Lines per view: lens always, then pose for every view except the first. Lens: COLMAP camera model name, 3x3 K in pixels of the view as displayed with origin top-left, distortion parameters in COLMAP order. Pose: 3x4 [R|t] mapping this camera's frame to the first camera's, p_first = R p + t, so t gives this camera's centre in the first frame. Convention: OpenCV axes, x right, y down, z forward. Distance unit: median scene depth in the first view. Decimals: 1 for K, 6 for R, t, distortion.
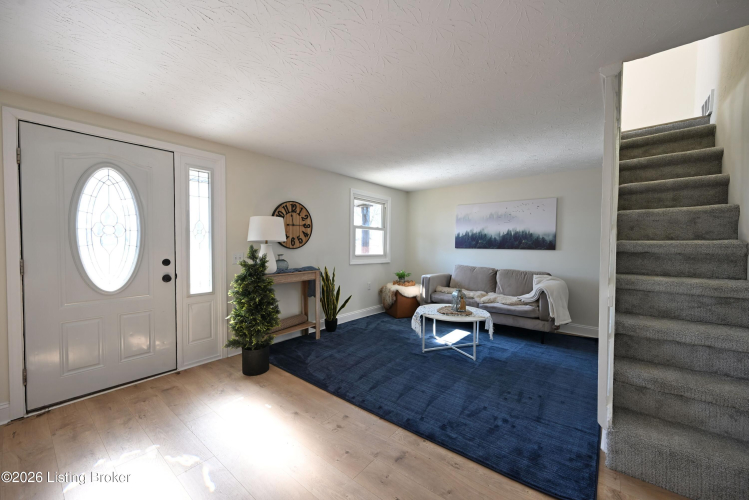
lens RADIAL K [[293.4, 0, 369.9], [0, 293.4, 246.4], [0, 0, 1]] dist [-0.003031, 0.000648]
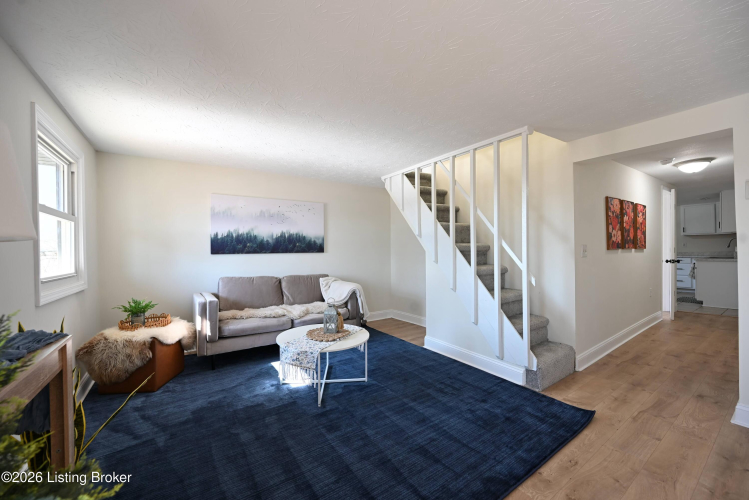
lens RADIAL K [[293.4, 0, 373.6], [0, 293.4, 251.7], [0, 0, 1]] dist [-0.003031, 0.000648]
pose [[0.279656, -0.024038, 0.959799, -0.323104], [0.019552, 0.999622, 0.019339, -0.007380], [-0.959901, 0.013358, 0.280020, 0.513779]]
